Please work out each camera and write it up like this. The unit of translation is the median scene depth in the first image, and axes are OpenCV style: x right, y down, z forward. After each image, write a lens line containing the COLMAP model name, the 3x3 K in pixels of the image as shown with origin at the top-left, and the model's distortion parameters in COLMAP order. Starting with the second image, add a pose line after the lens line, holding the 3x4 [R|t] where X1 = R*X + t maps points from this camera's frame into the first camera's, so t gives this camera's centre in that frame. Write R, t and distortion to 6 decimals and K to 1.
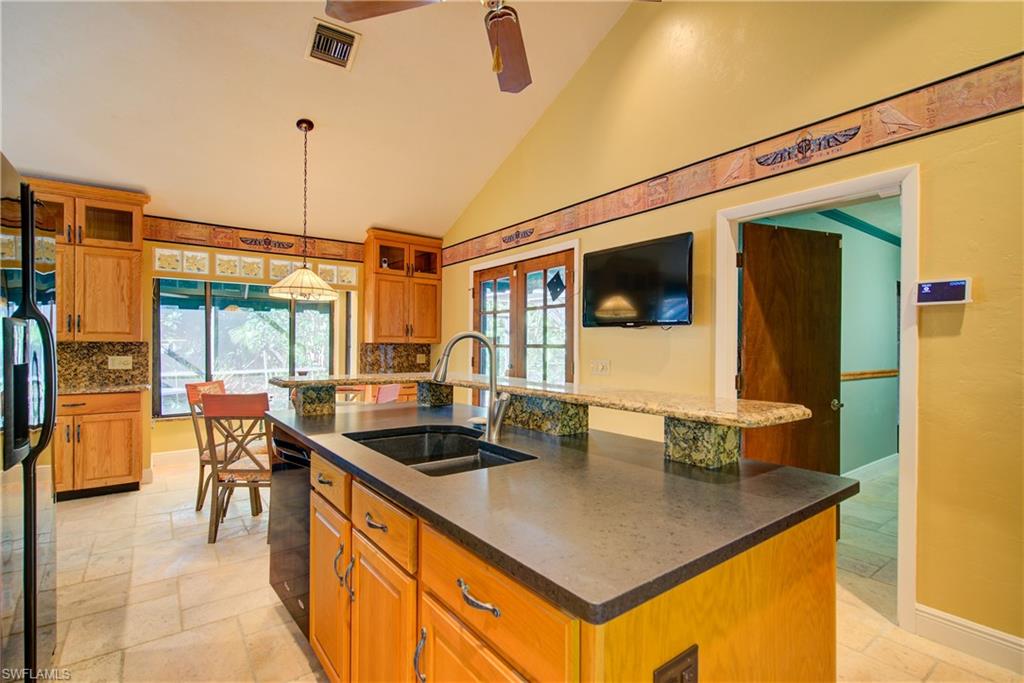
lens RADIAL K [[474.6, 0, 513.1], [0, 474.6, 343.7], [0, 0, 1]] dist [0.002981, -0.000040]
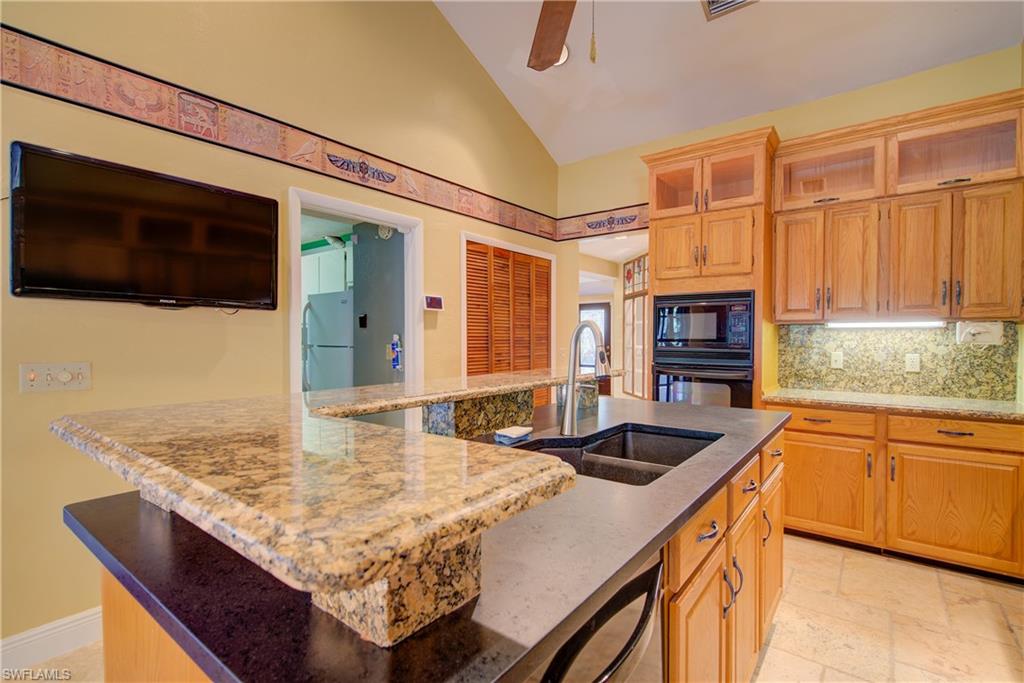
lens RADIAL K [[474.6, 0, 510.8], [0, 474.6, 341.8], [0, 0, 1]] dist [0.002981, -0.000040]
pose [[-0.255551, -0.017095, 0.966644, -0.720465], [-0.003933, 0.999854, 0.016643, 0.000244], [-0.966788, 0.000451, -0.255581, 1.060805]]
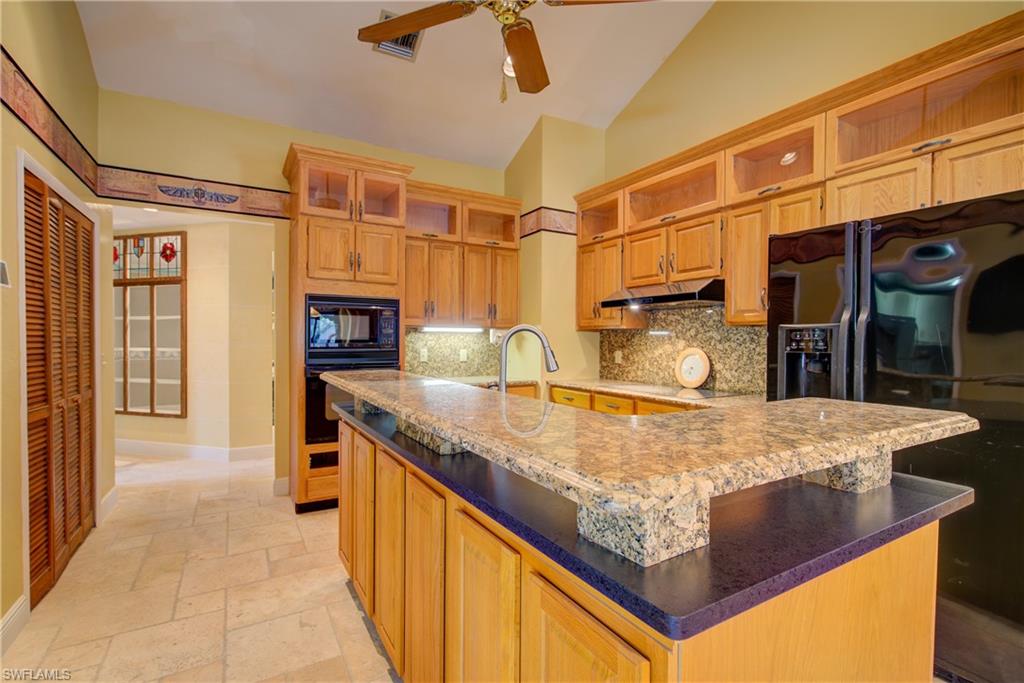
lens RADIAL K [[474.6, 0, 511.3], [0, 474.6, 342.9], [0, 0, 1]] dist [0.002981, -0.000040]
pose [[-0.993811, -0.010764, 0.110565, -0.132552], [-0.010044, 0.999925, 0.007062, 0.008277], [-0.110633, 0.005908, -0.993844, 1.617357]]
